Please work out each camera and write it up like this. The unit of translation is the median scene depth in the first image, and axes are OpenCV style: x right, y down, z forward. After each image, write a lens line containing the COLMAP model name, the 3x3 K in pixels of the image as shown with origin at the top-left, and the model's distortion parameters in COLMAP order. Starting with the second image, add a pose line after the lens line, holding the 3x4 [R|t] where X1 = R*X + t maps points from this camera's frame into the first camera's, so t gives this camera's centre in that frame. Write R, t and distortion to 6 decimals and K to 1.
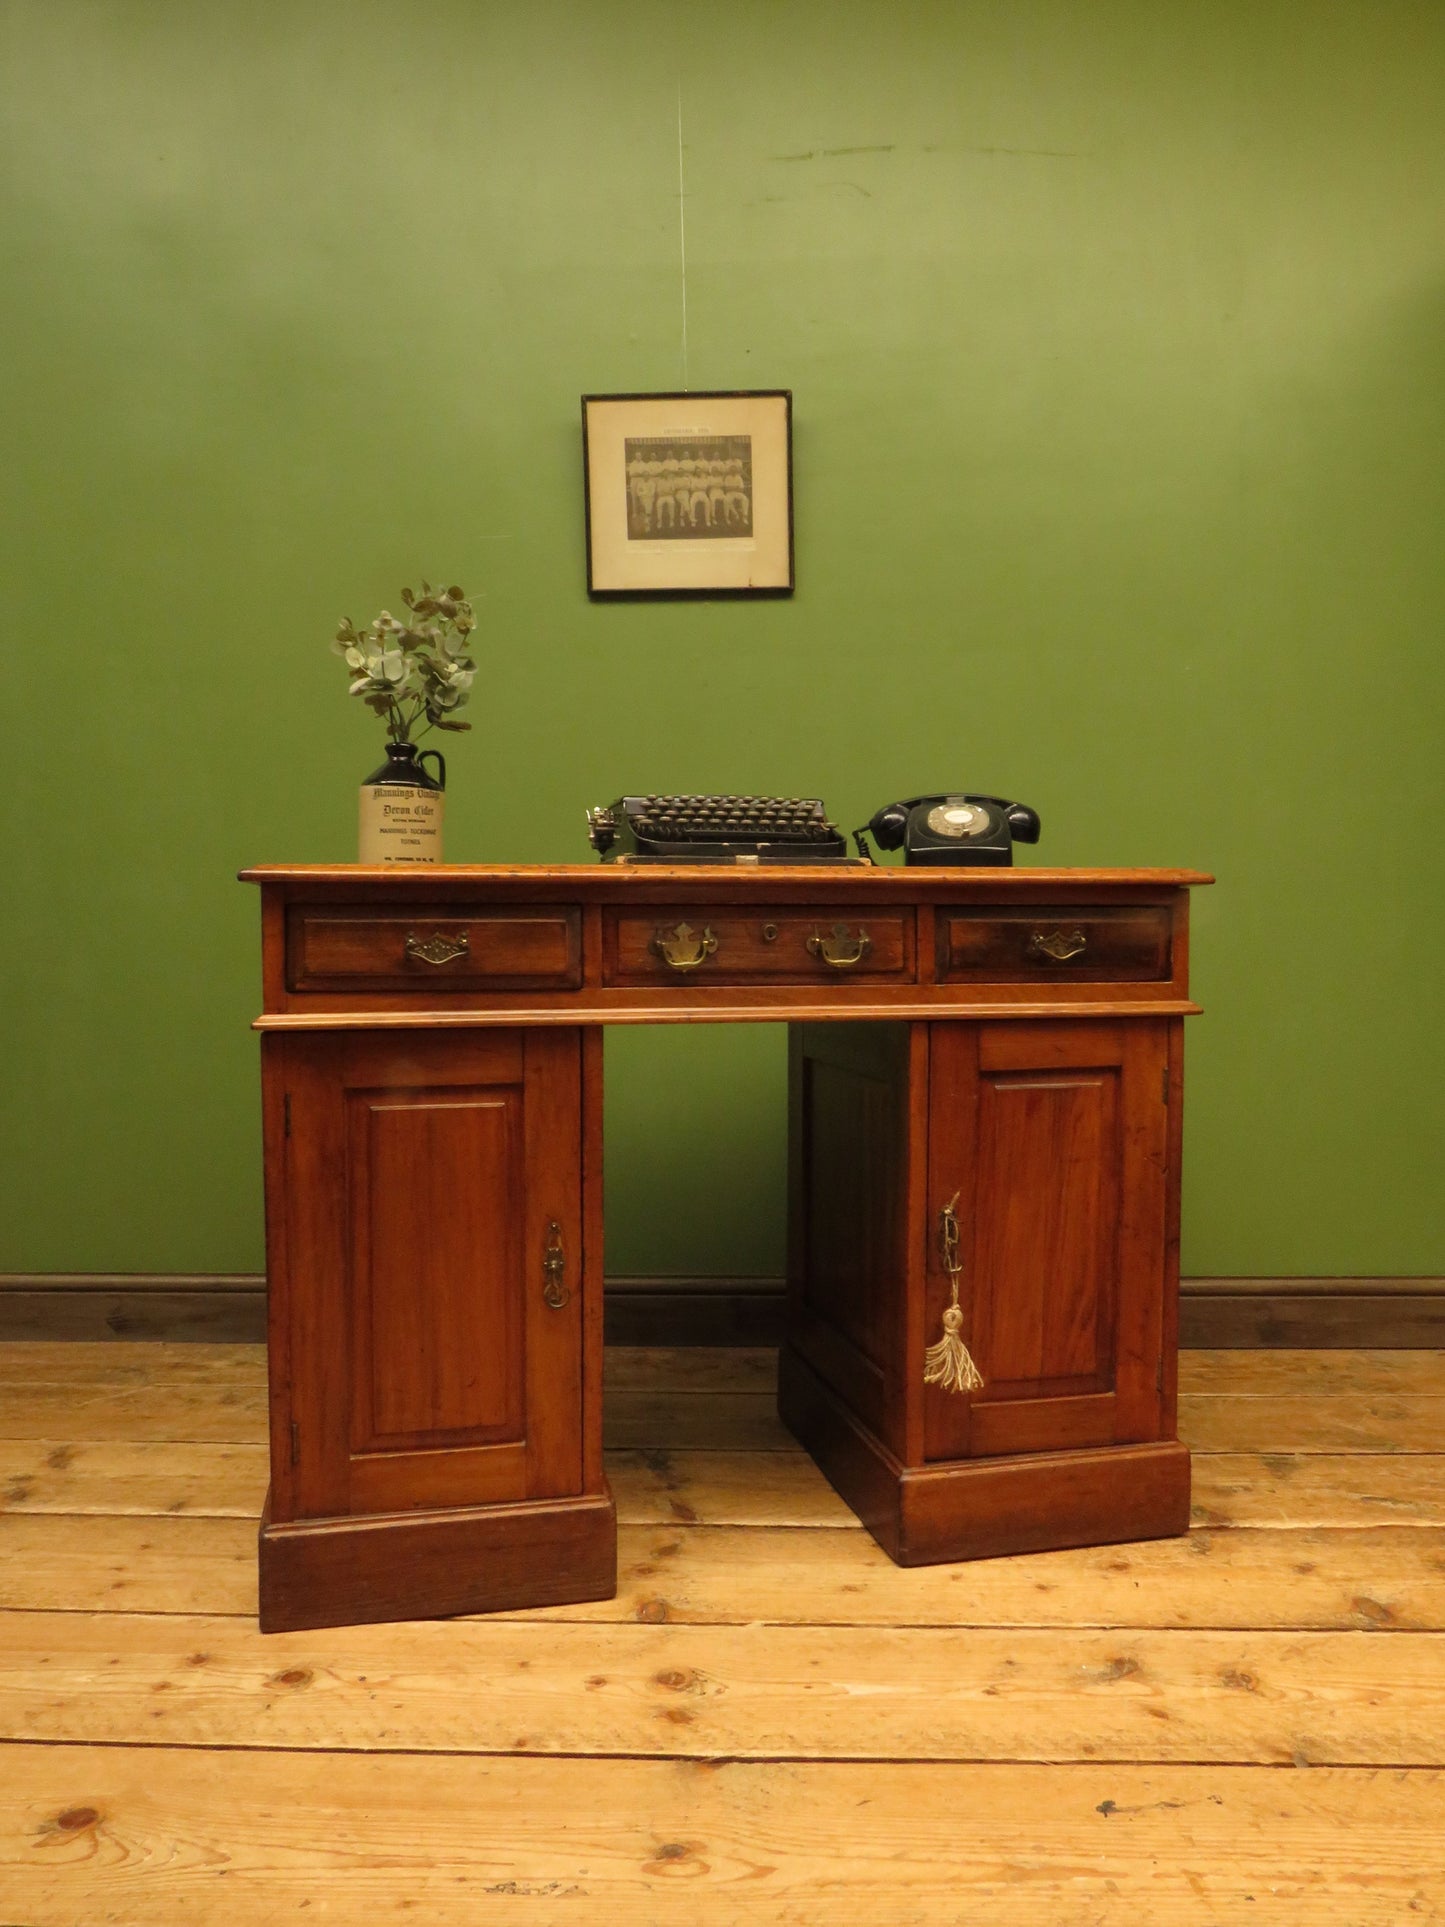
lens RADIAL K [[1333.9, 0, 740.9], [0, 1333.9, 954.2], [0, 0, 1]] dist [-0.015902, -0.008695]
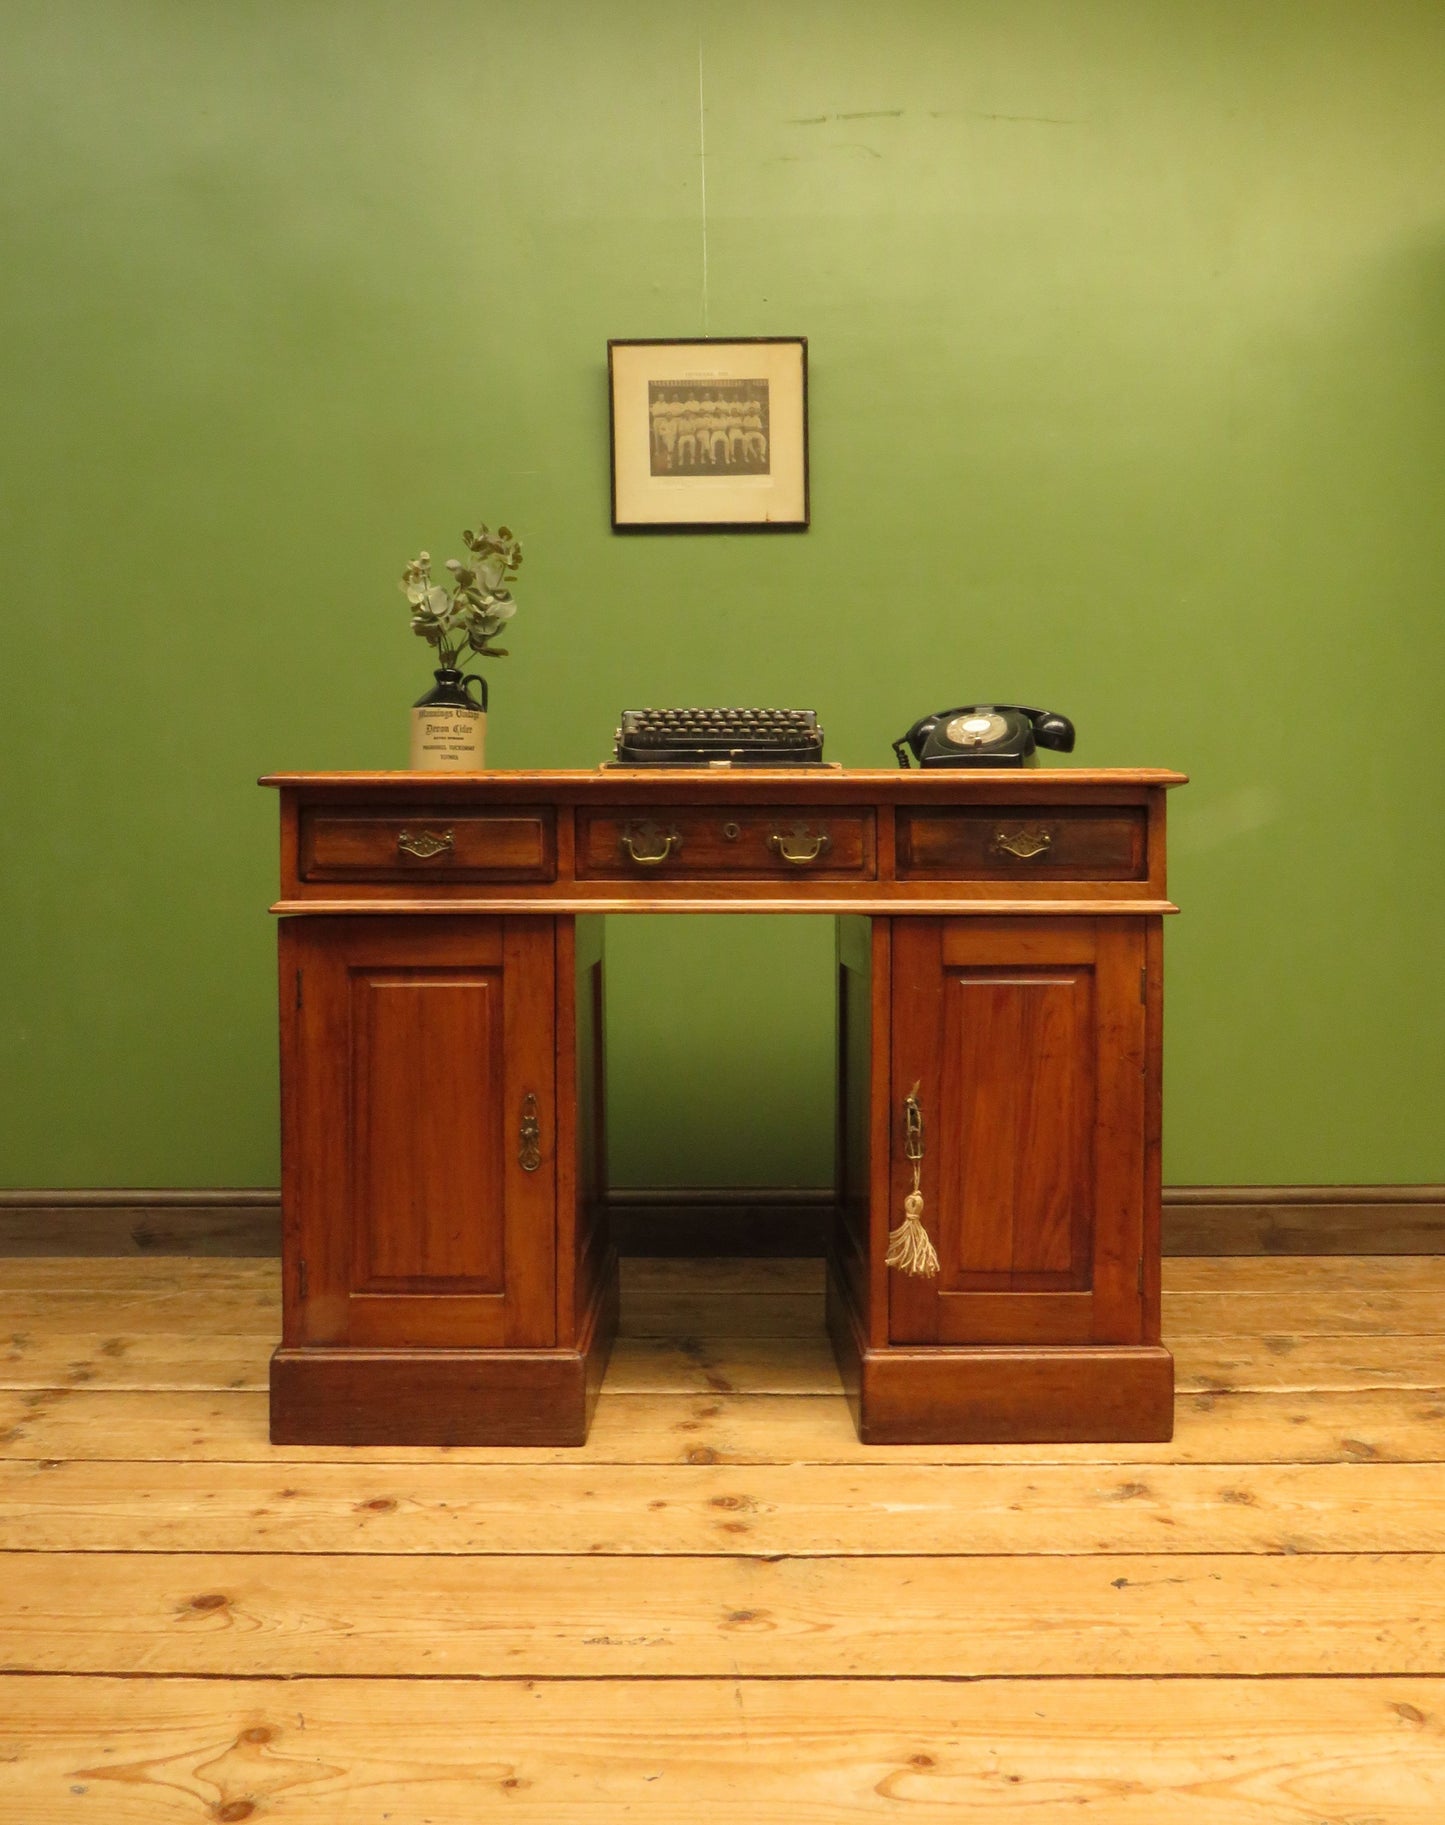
lens RADIAL K [[1461.1, 0, 765.9], [0, 1461.1, 853.1], [0, 0, 1]] dist [-0.030721, 0.004722]
pose [[0.978649, -0.005605, -0.205462, 0.289560], [-0.003349, 0.999061, -0.043206, 0.052206], [0.205511, 0.042971, 0.977711, -0.143419]]
